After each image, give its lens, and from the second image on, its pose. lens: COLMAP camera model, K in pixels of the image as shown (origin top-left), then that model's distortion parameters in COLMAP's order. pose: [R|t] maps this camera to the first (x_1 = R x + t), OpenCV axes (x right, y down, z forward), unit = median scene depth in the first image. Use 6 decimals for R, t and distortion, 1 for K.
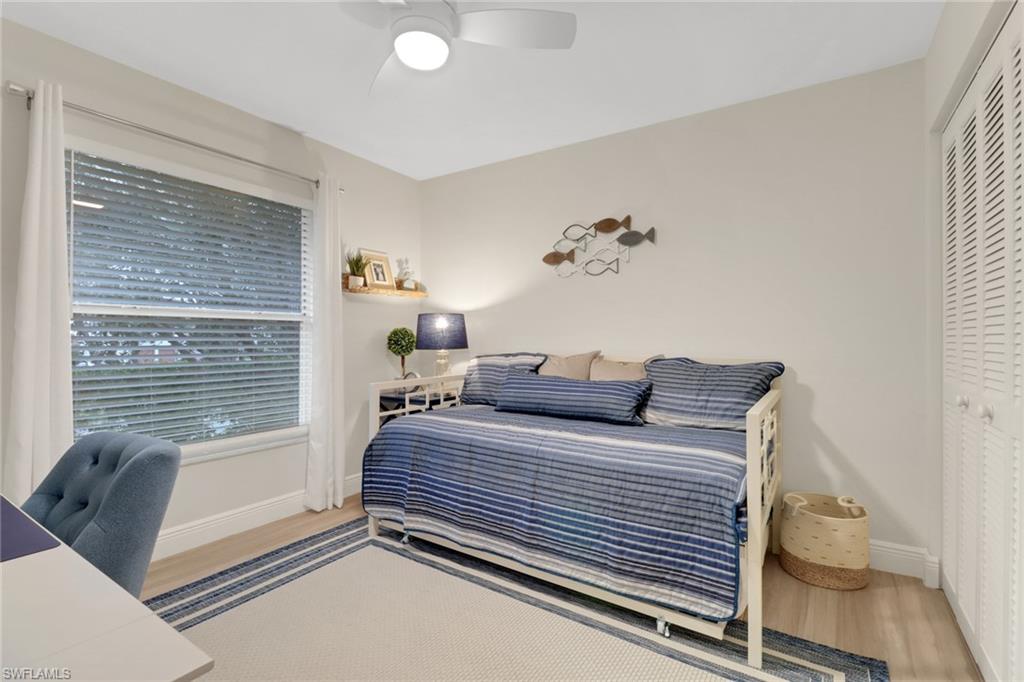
lens RADIAL K [[471.6, 0, 513.8], [0, 471.6, 333.4], [0, 0, 1]] dist [0.020739, -0.013861]
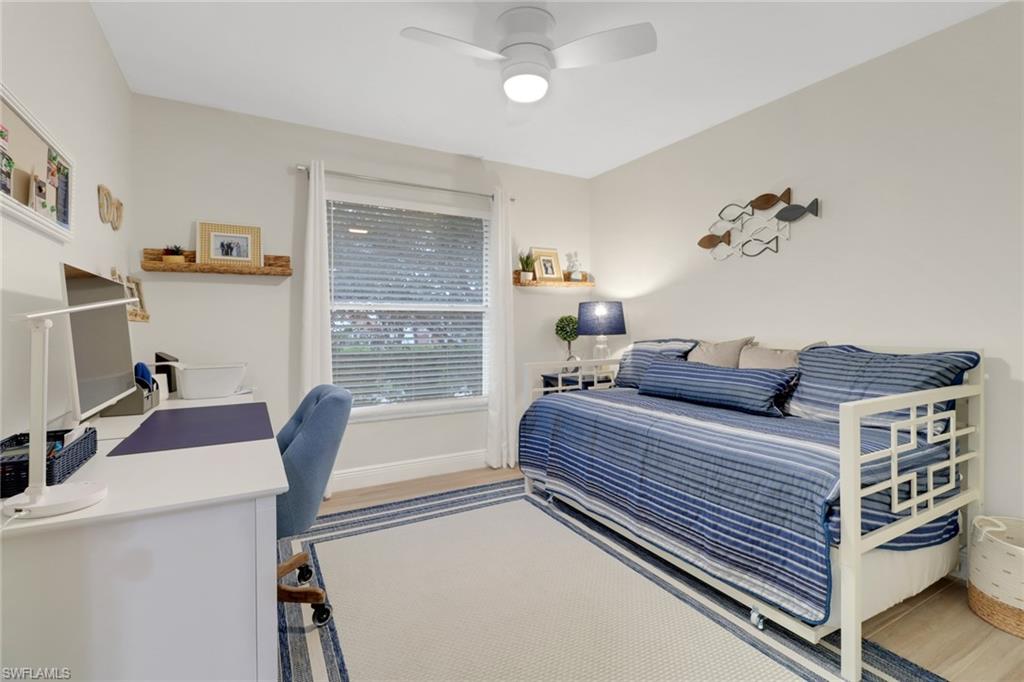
lens RADIAL K [[472.6, 0, 512.3], [0, 472.6, 322.1], [0, 0, 1]] dist [0.017440, -0.011577]
pose [[0.890346, -0.008887, -0.455197, 0.216203], [0.010601, 0.999943, 0.001214, 0.001026], [0.455160, -0.005907, 0.890390, -0.066356]]
